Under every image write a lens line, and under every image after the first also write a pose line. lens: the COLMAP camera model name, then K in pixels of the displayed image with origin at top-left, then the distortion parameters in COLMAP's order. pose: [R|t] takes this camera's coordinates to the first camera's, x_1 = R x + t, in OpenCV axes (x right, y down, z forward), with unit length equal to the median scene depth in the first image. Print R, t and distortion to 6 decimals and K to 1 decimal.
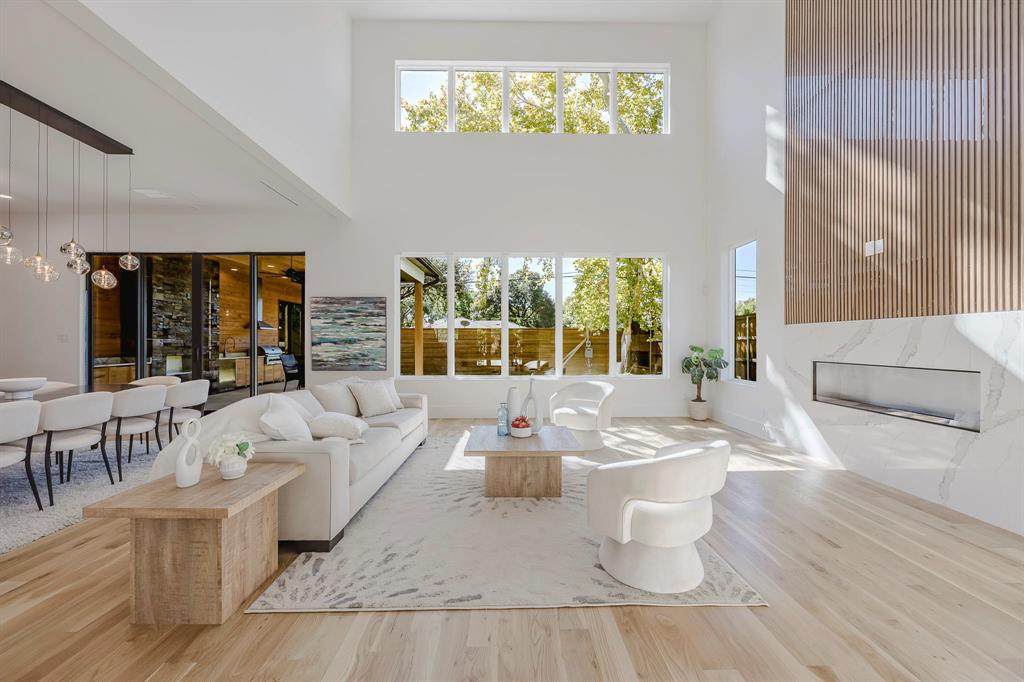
lens RADIAL K [[395.5, 0, 513.8], [0, 395.5, 342.9], [0, 0, 1]] dist [-0.001670, -0.000401]
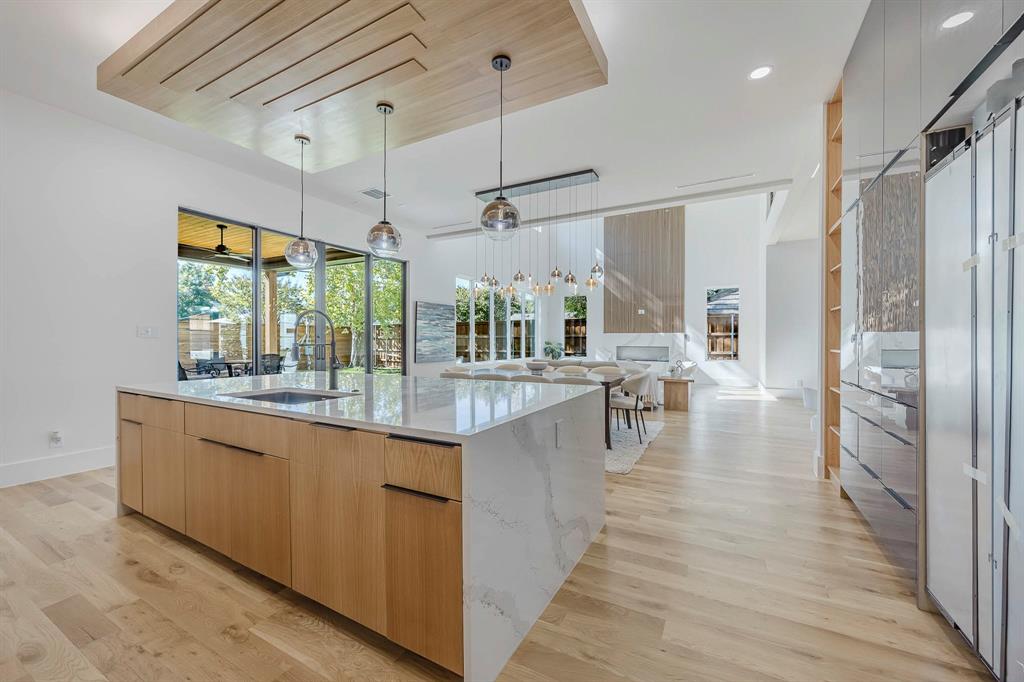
lens RADIAL K [[395.5, 0, 520.5], [0, 395.5, 339.7], [0, 0, 1]] dist [-0.001670, -0.000401]
pose [[0.482076, 0.001992, 0.876127, -1.841379], [-0.000046, 0.999997, -0.002249, 0.002719], [-0.876129, 0.001044, 0.482075, 0.197191]]
